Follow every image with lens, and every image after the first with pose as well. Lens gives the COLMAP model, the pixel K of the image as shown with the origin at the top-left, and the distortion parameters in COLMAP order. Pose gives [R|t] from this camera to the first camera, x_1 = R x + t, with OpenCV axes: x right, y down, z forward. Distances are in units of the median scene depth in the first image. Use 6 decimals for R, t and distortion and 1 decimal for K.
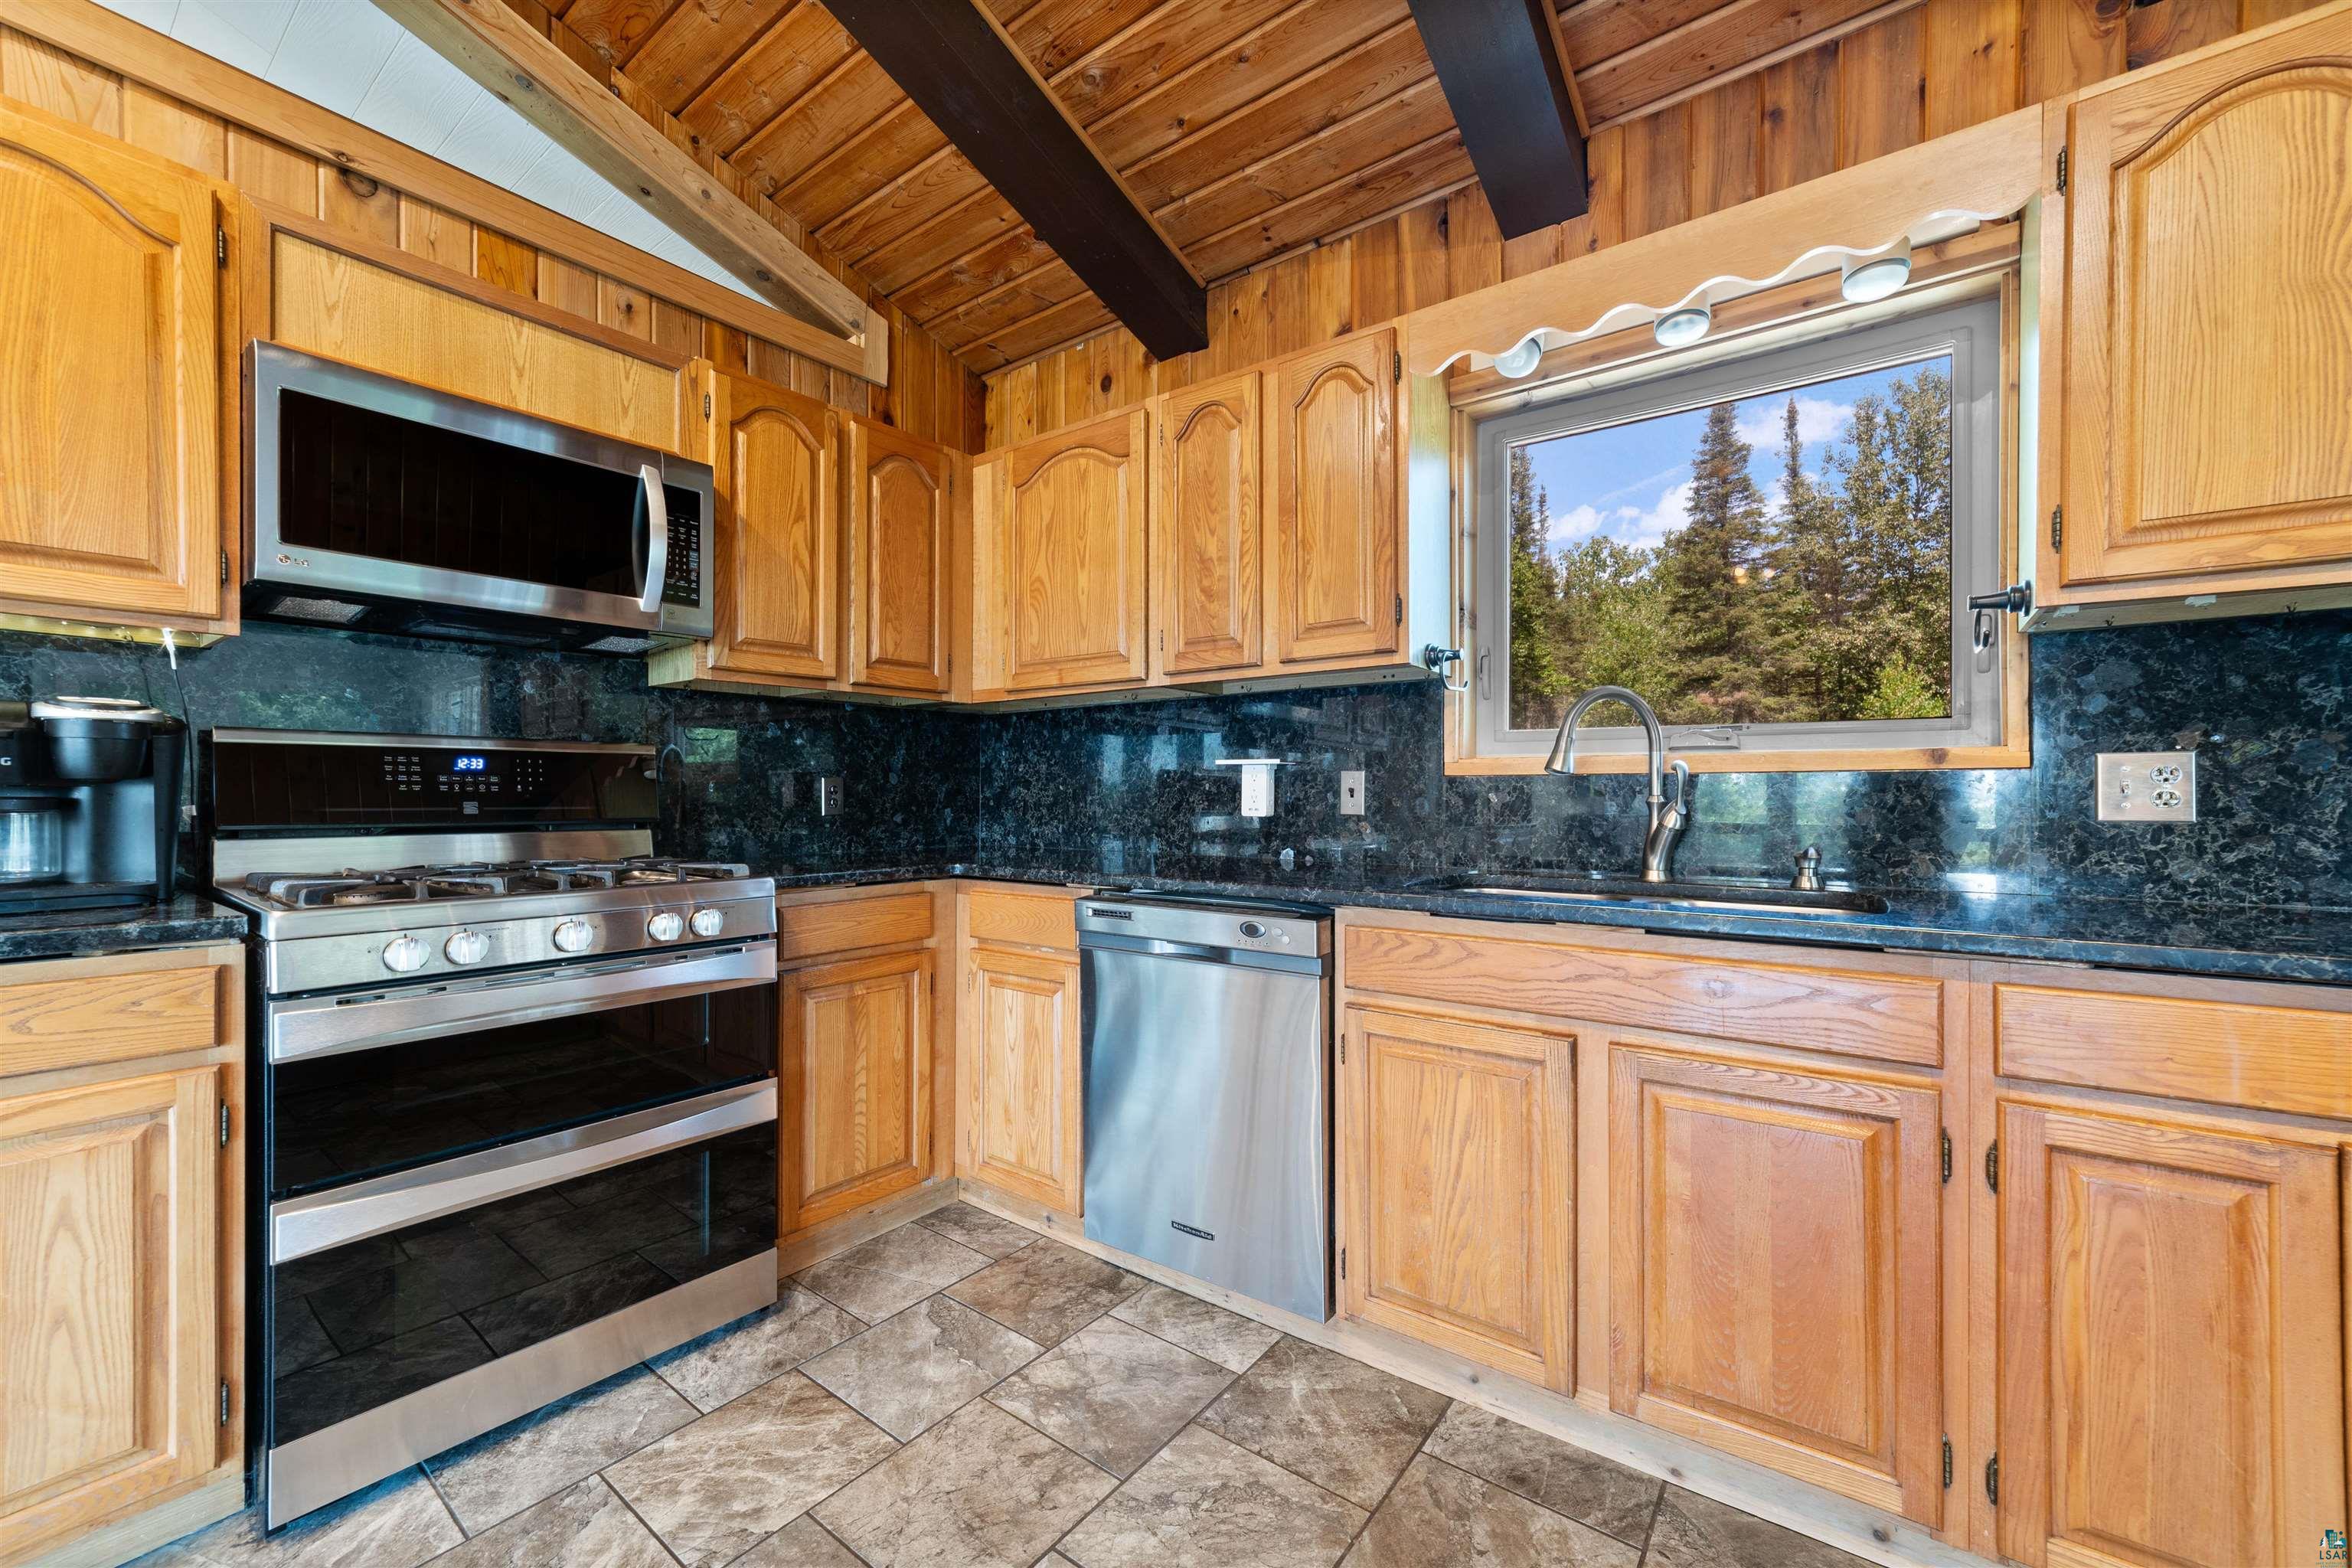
lens RADIAL K [[921.2, 0, 1176.0], [0, 921.2, 784.0], [0, 0, 1]] dist [-0.001018, -0.000102]
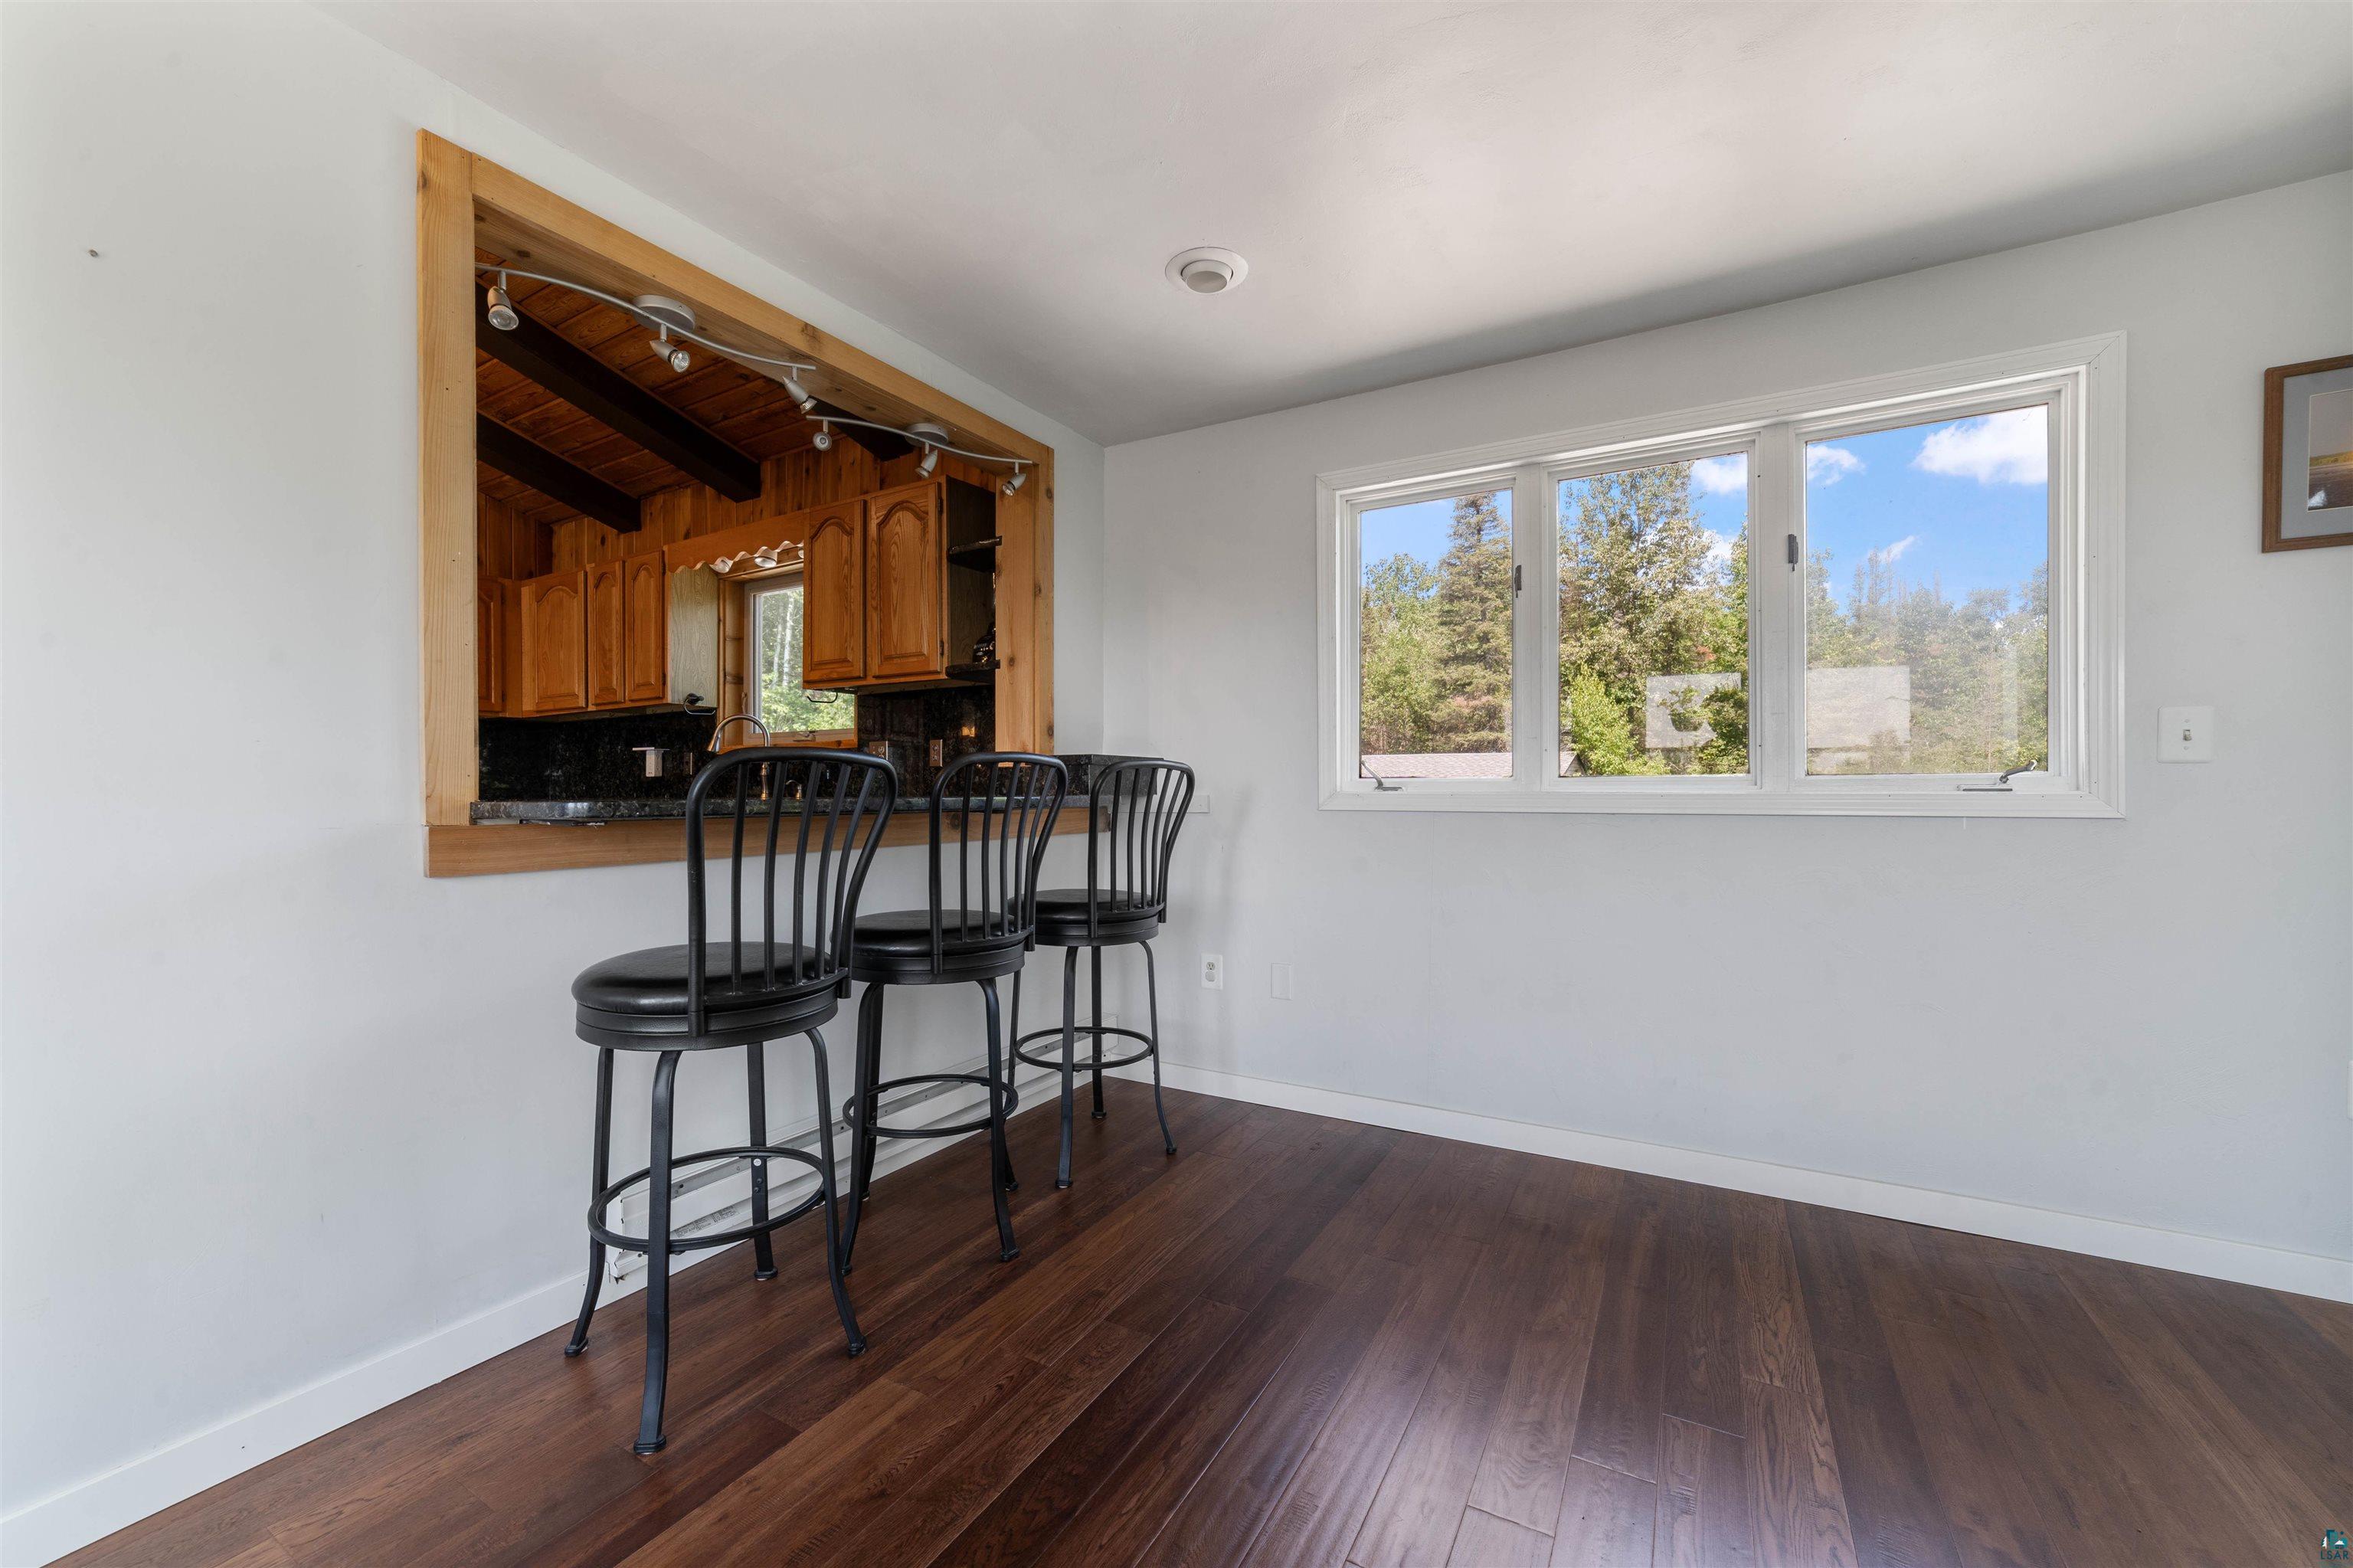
lens RADIAL K [[921.6, 0, 1176.5], [0, 921.6, 784.0], [0, 0, 1]] dist [-0.001018, -0.000102]
pose [[0.994070, -0.007946, 0.108449, 0.998856], [0.007816, 0.999968, 0.001632, 0.056363], [-0.108458, -0.000775, 0.994101, -1.085855]]
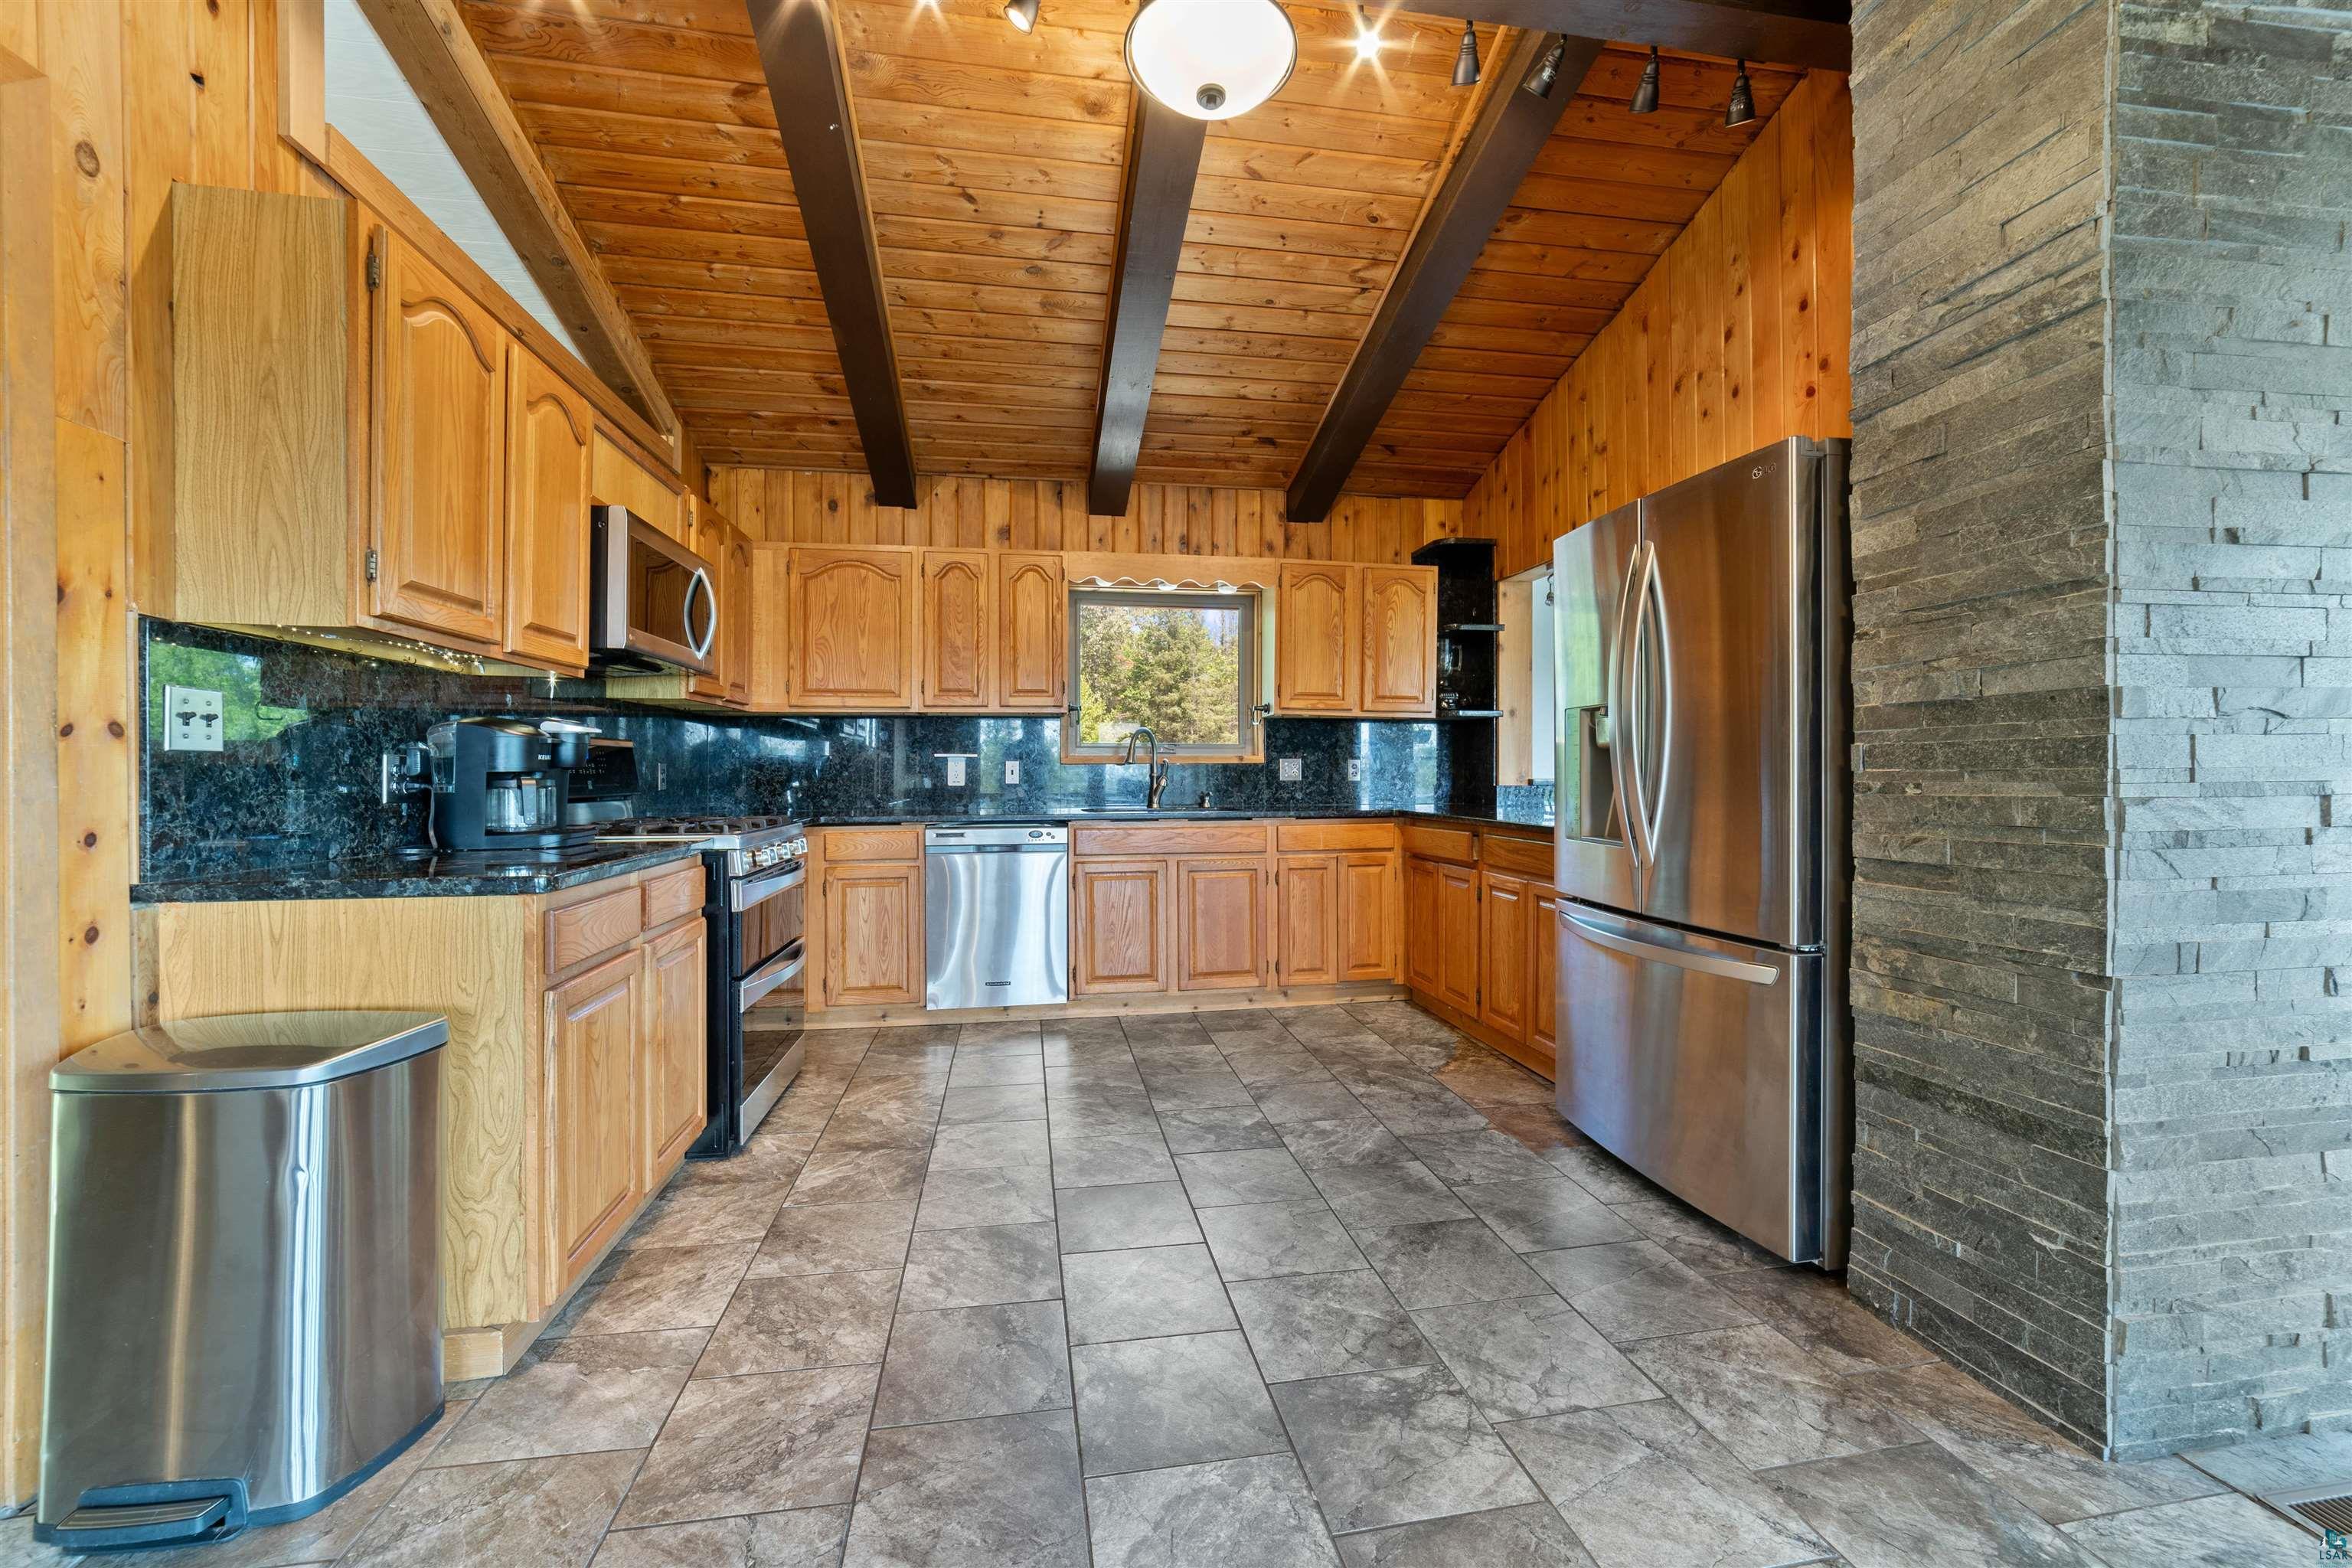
lens RADIAL K [[921.2, 0, 1176.0], [0, 921.2, 784.0], [0, 0, 1]] dist [-0.001018, -0.000102]
pose [[0.685583, -0.013962, 0.727861, -0.964825], [-0.002512, 0.999765, 0.021543, -0.009400], [-0.727990, -0.016598, 0.685387, -0.562426]]
